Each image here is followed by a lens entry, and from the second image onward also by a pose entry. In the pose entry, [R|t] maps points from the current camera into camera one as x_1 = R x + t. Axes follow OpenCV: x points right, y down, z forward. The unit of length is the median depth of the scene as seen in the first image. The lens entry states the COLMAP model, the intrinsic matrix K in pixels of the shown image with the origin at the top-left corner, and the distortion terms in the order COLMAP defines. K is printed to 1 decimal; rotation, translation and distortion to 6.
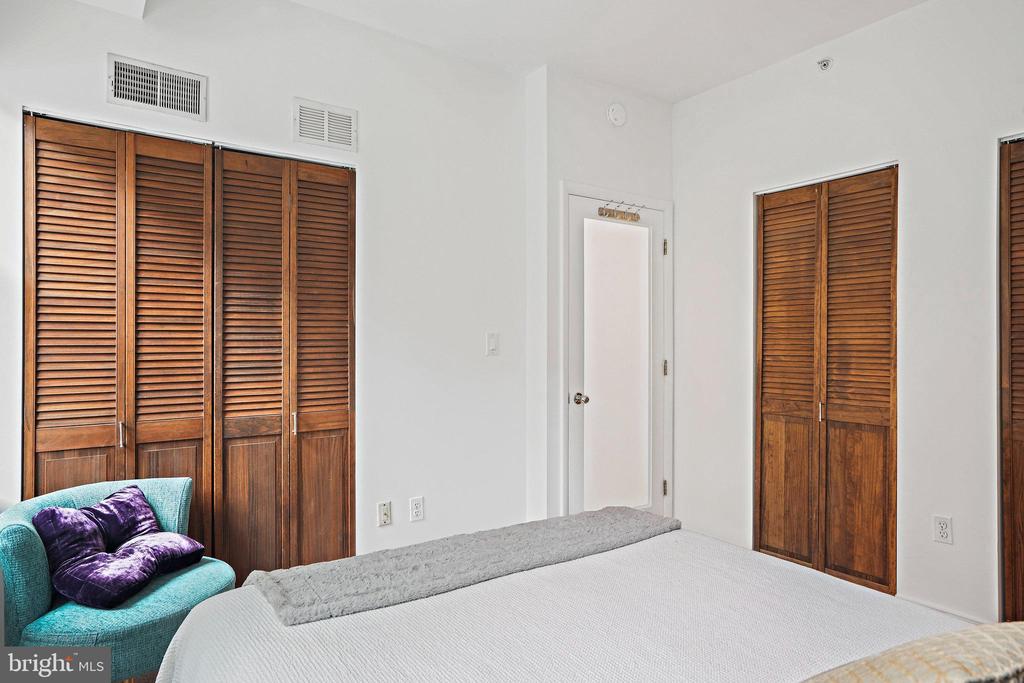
lens RADIAL K [[607.8, 0, 508.1], [0, 607.8, 340.9], [0, 0, 1]] dist [-0.029394, 0.031973]
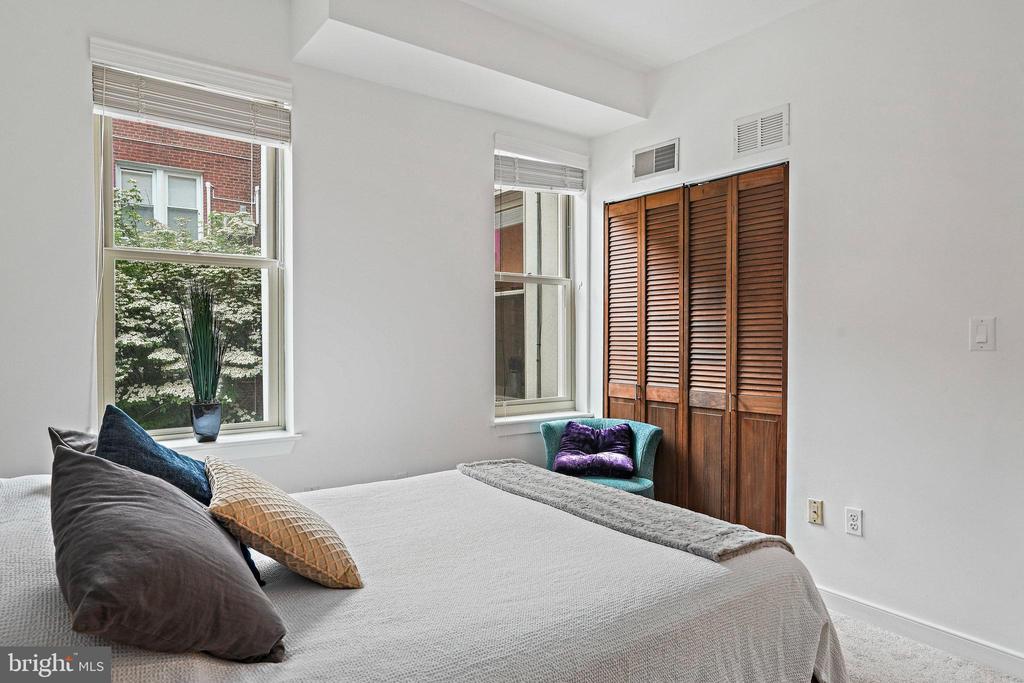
lens RADIAL K [[607.8, 0, 508.1], [0, 607.8, 340.9], [0, 0, 1]] dist [-0.029394, 0.031973]
pose [[0.040198, 0.010594, -0.999136, 0.790240], [0.007858, 0.999910, 0.010919, 0.001078], [0.999161, -0.008290, 0.040111, 0.519384]]
